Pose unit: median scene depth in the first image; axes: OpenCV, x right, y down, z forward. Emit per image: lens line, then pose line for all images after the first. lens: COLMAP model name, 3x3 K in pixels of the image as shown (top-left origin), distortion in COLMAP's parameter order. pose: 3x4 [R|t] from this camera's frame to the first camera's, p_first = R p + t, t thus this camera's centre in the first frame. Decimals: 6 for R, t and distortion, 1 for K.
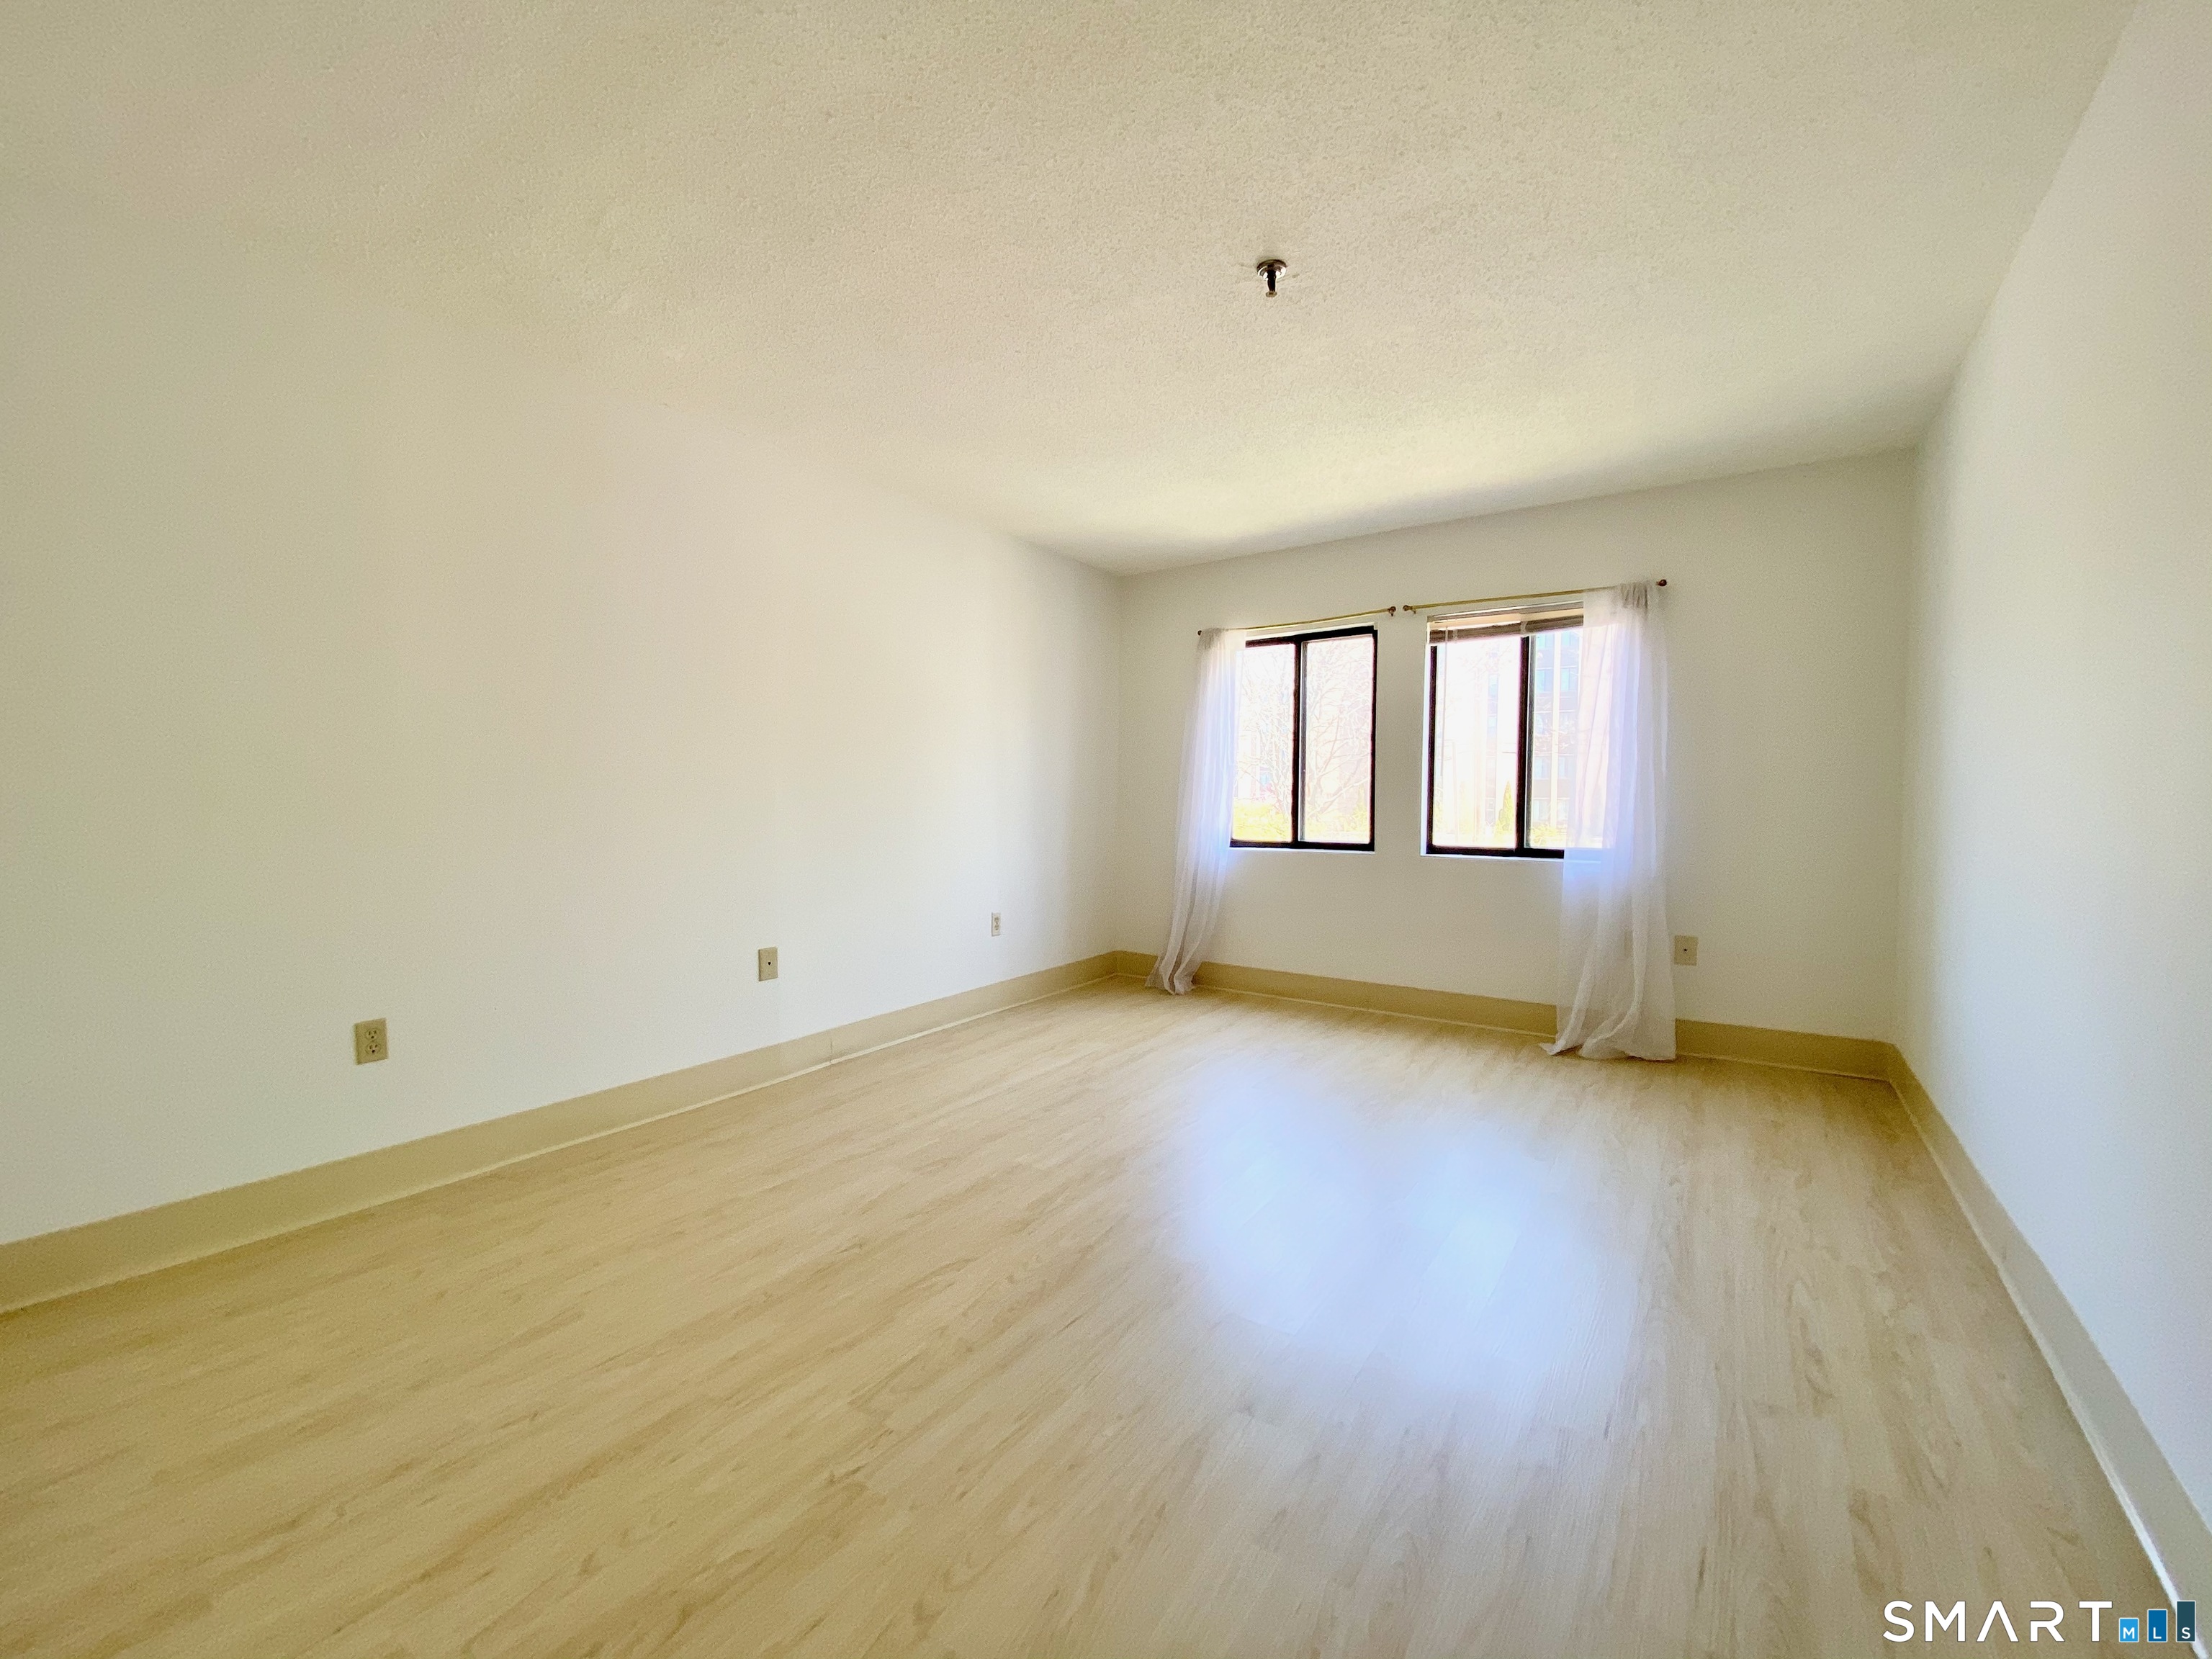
lens RADIAL K [[895.0, 0, 1105.1], [0, 895.0, 833.8], [0, 0, 1]] dist [-0.014811, -0.005623]
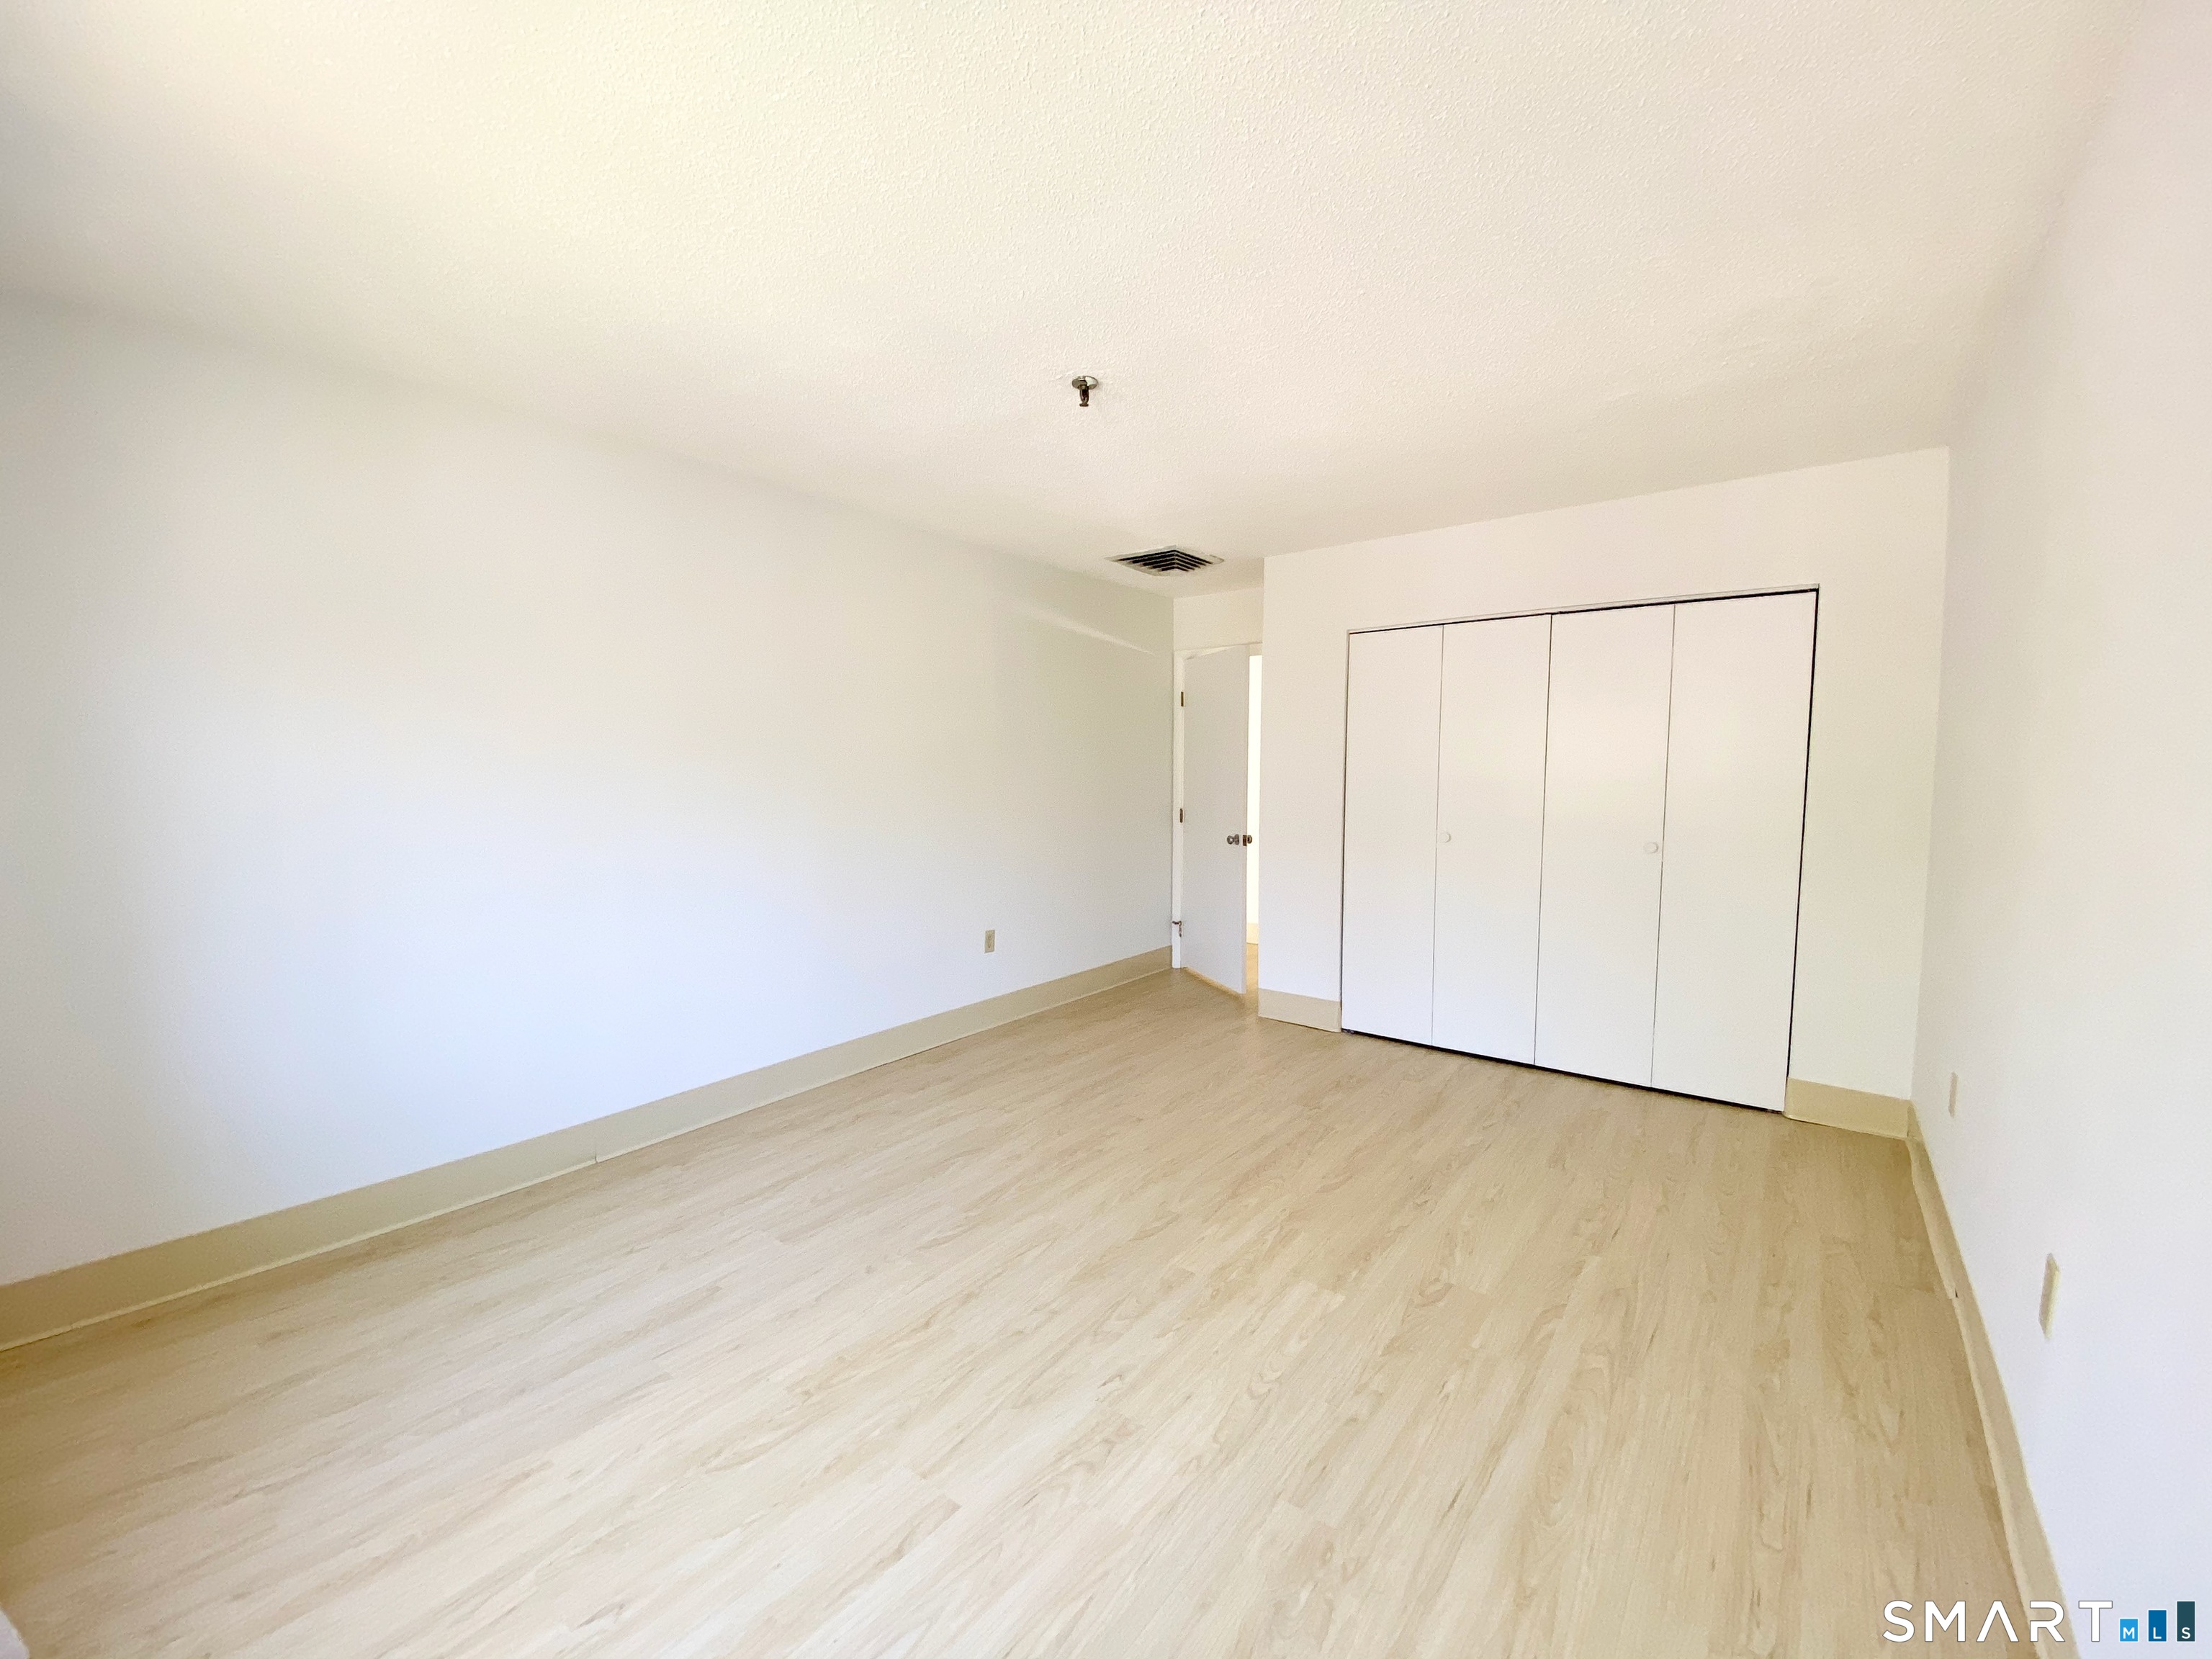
lens RADIAL K [[895.0, 0, 1102.3], [0, 895.0, 832.3], [0, 0, 1]] dist [-0.014811, -0.005623]
pose [[-0.998308, -0.002394, 0.058101, 0.083910], [0.004575, 0.992822, 0.119513, -0.182479], [-0.057970, 0.119577, -0.991131, 1.973474]]
